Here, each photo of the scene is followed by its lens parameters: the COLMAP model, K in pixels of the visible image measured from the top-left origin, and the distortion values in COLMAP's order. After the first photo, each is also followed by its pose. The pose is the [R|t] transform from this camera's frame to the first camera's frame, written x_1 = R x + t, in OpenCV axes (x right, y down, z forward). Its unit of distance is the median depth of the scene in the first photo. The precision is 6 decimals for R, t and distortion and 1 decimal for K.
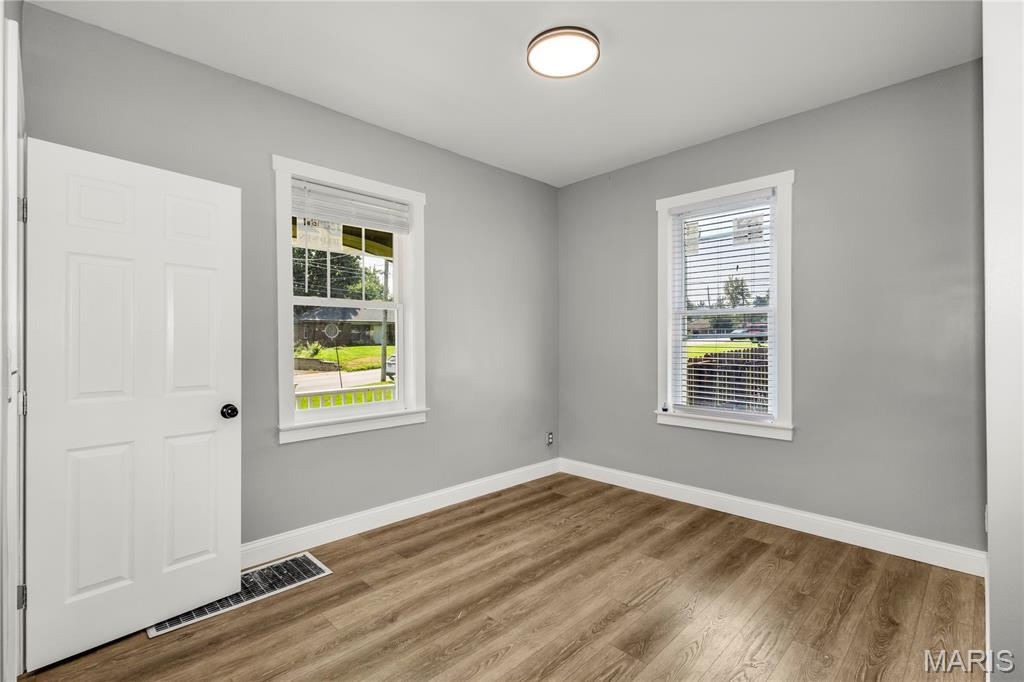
lens RADIAL K [[468.7, 0, 511.8], [0, 468.7, 338.0], [0, 0, 1]] dist [-0.000228, -0.000878]
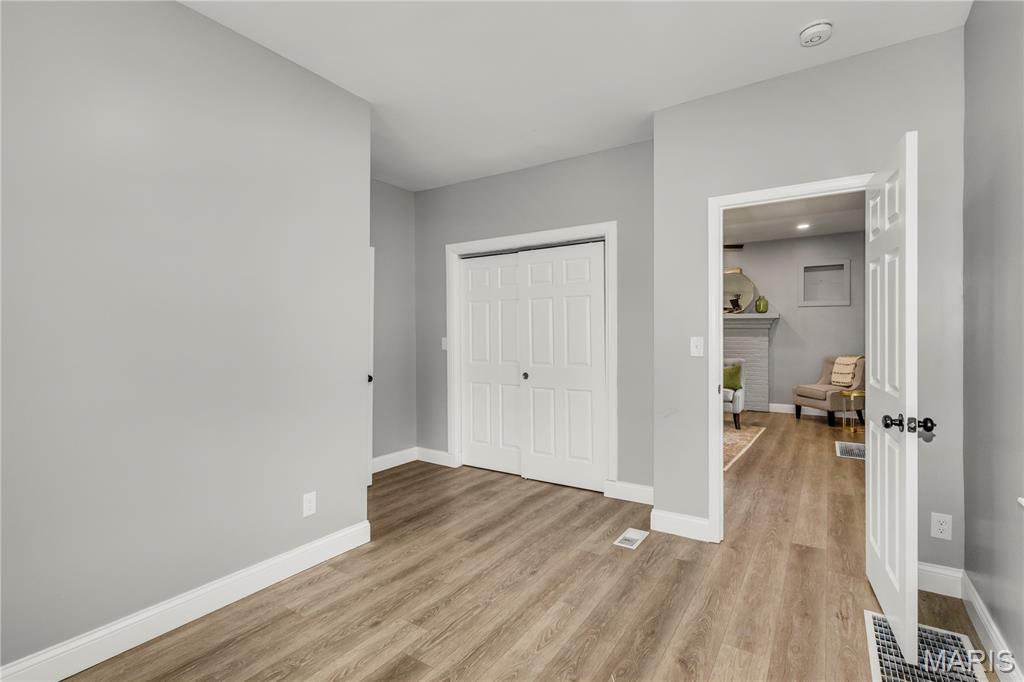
lens RADIAL K [[468.7, 0, 511.8], [0, 468.7, 338.0], [0, 0, 1]] dist [-0.000228, -0.000878]
pose [[-0.980434, 0.012580, -0.196447, 0.235671], [0.011775, 0.999917, 0.005266, 0.002569], [0.196496, 0.002850, -0.980500, 1.977256]]
